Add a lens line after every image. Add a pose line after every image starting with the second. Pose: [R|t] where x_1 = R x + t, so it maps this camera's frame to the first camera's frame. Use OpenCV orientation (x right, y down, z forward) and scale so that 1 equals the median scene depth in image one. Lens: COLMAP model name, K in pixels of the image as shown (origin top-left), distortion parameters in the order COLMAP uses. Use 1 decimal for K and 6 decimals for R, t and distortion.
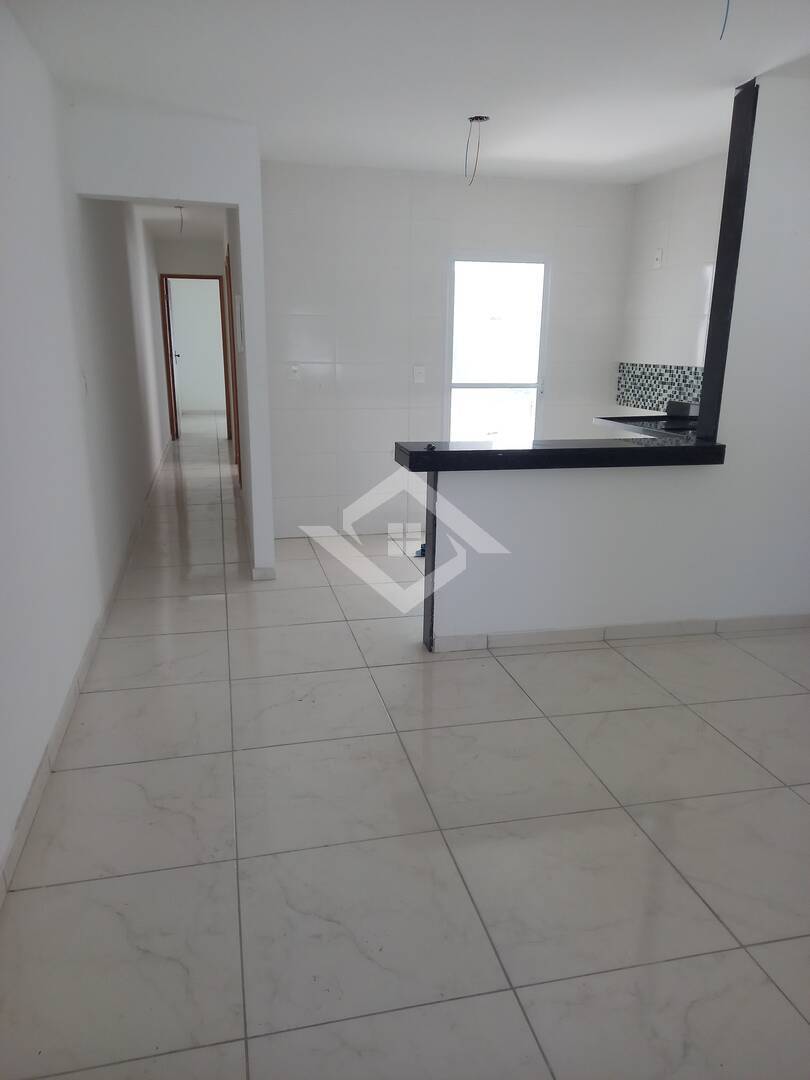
lens RADIAL K [[792.0, 0, 401.9], [0, 792.0, 545.5], [0, 0, 1]] dist [0.037340, -0.027123]
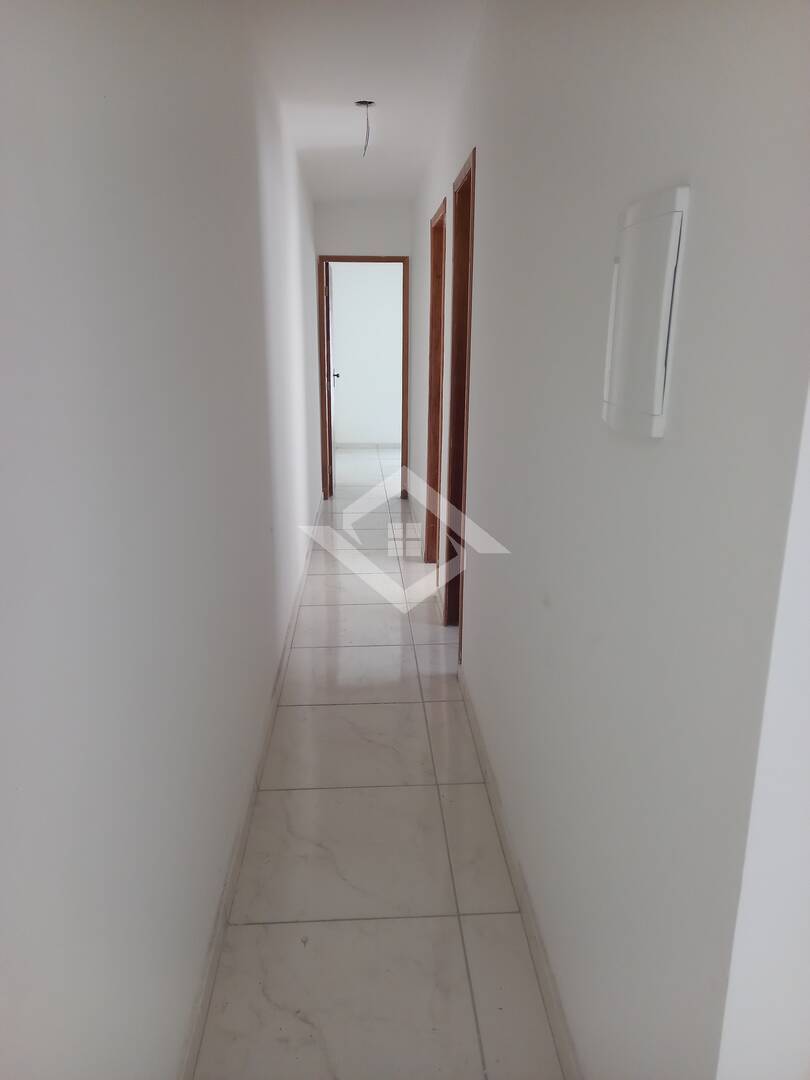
lens RADIAL K [[792.0, 0, 401.9], [0, 792.0, 545.5], [0, 0, 1]] dist [0.037340, -0.027123]
pose [[0.984016, 0.050832, -0.170673, -0.106790], [-0.046705, 0.998513, 0.028117, -0.118384], [0.171849, -0.019696, 0.984926, 0.345780]]
